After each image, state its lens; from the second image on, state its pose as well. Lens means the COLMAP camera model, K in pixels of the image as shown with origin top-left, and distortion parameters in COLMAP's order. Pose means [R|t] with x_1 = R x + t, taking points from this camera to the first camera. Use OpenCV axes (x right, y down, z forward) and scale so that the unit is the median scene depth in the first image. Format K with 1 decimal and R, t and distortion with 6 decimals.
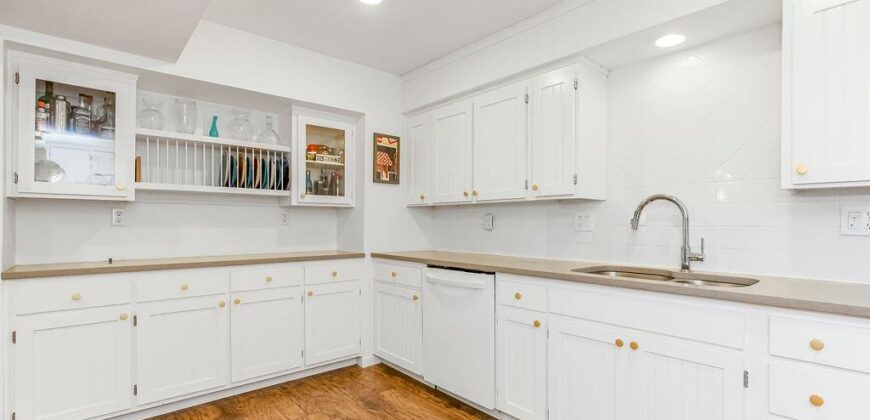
lens RADIAL K [[410.2, 0, 450.0], [0, 410.2, 225.2], [0, 0, 1]] dist [0.000064, 0.000016]
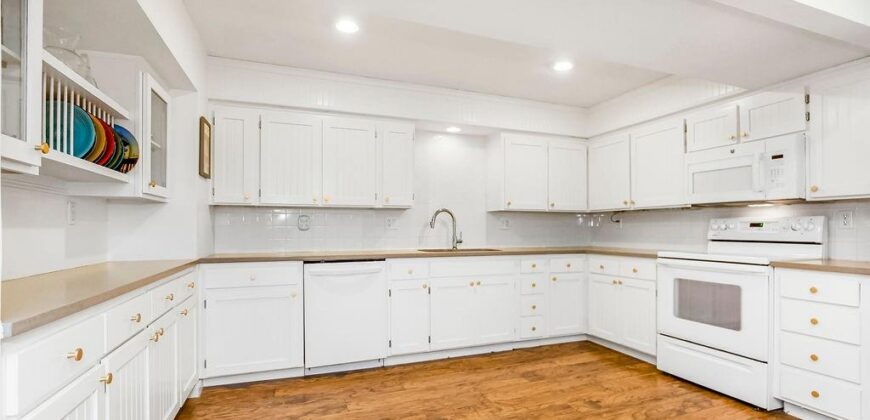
lens RADIAL K [[410.2, 0, 450.0], [0, 410.2, 225.2], [0, 0, 1]] dist [0.000064, 0.000016]
pose [[0.336486, 0.007337, 0.941660, -1.059139], [0.008625, 0.999904, -0.010873, 0.017410], [-0.941649, 0.011781, 0.336390, 0.304058]]
